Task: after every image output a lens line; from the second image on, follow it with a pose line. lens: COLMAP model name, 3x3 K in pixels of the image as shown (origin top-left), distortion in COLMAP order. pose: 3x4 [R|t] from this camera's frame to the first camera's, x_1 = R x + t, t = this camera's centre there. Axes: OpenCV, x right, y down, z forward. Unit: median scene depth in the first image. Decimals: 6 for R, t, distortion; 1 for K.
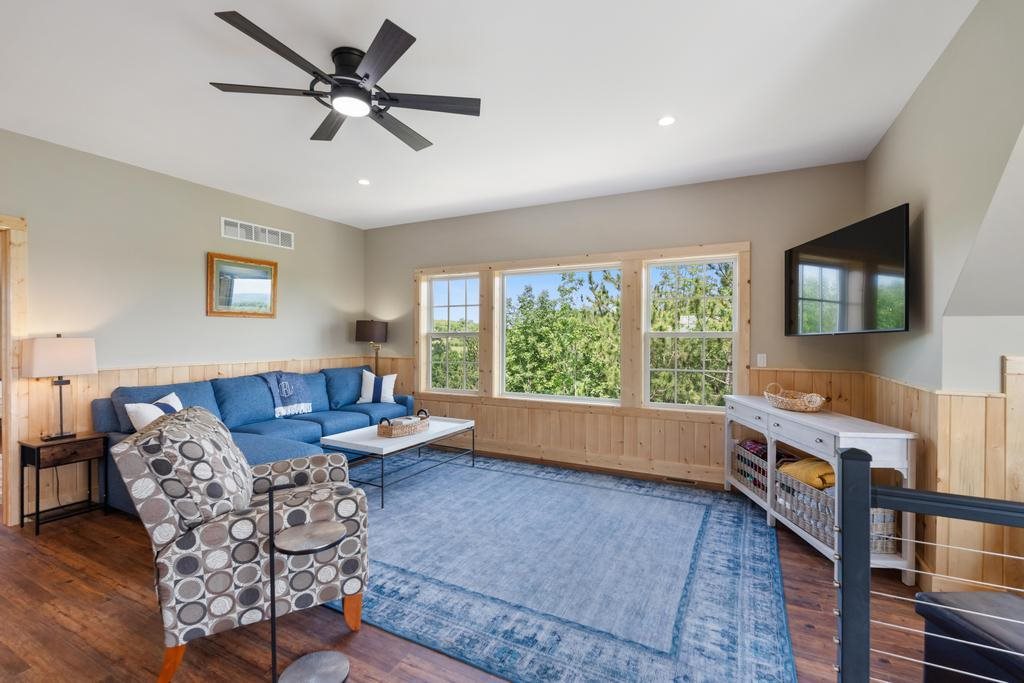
lens RADIAL K [[450.3, 0, 506.8], [0, 450.3, 339.8], [0, 0, 1]] dist [-0.004447, 0.000335]
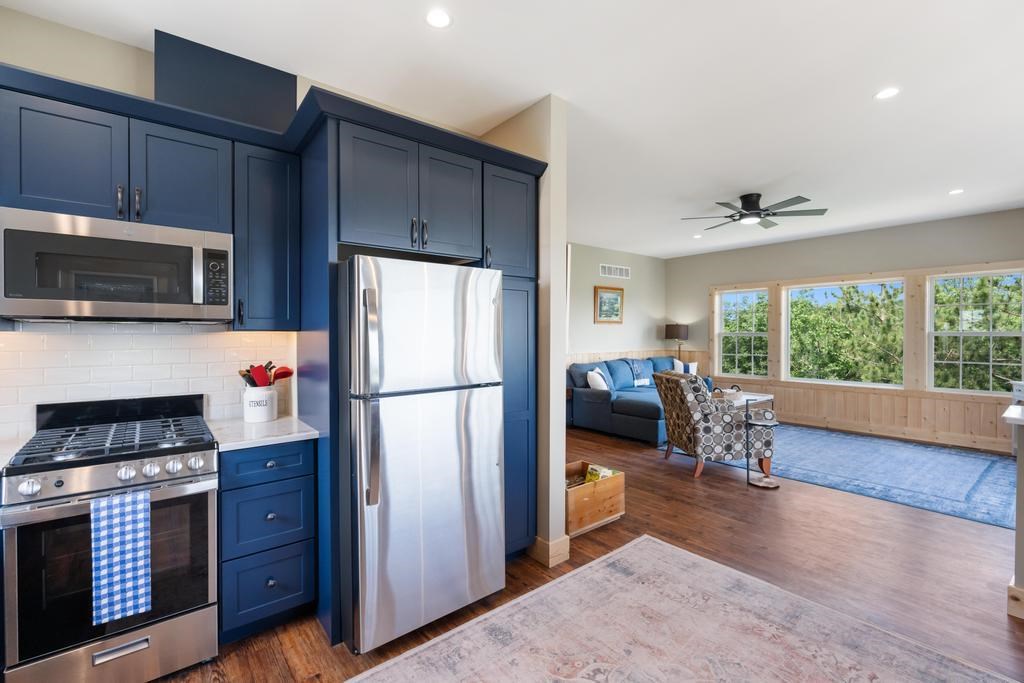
lens RADIAL K [[450.3, 0, 506.0], [0, 450.3, 338.0], [0, 0, 1]] dist [-0.004447, 0.000335]
pose [[0.913880, 0.000121, -0.405985, -0.272189], [0.000625, 0.999998, 0.001705, -0.003098], [0.405985, -0.001812, 0.913878, -0.649323]]
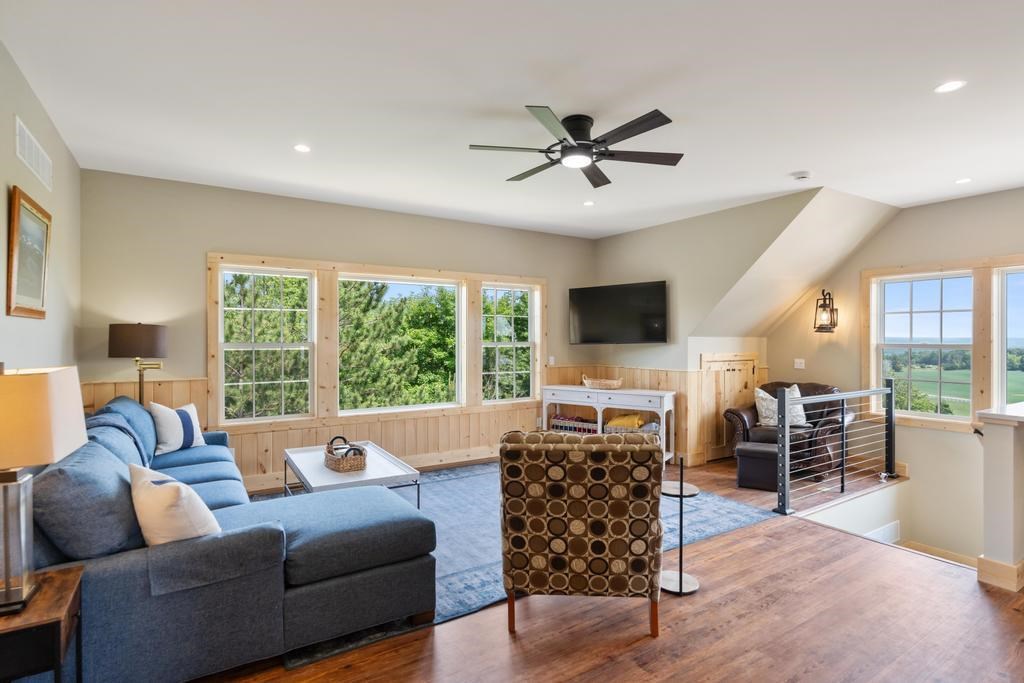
lens RADIAL K [[519.5, 0, 511.4], [0, 519.5, 340.7], [0, 0, 1]] dist [0.006007, 0.000239]
pose [[0.500487, -0.006271, 0.865721, -0.846697], [0.007081, 0.999970, 0.003150, -0.022844], [-0.865715, 0.004554, 0.500516, 0.233256]]
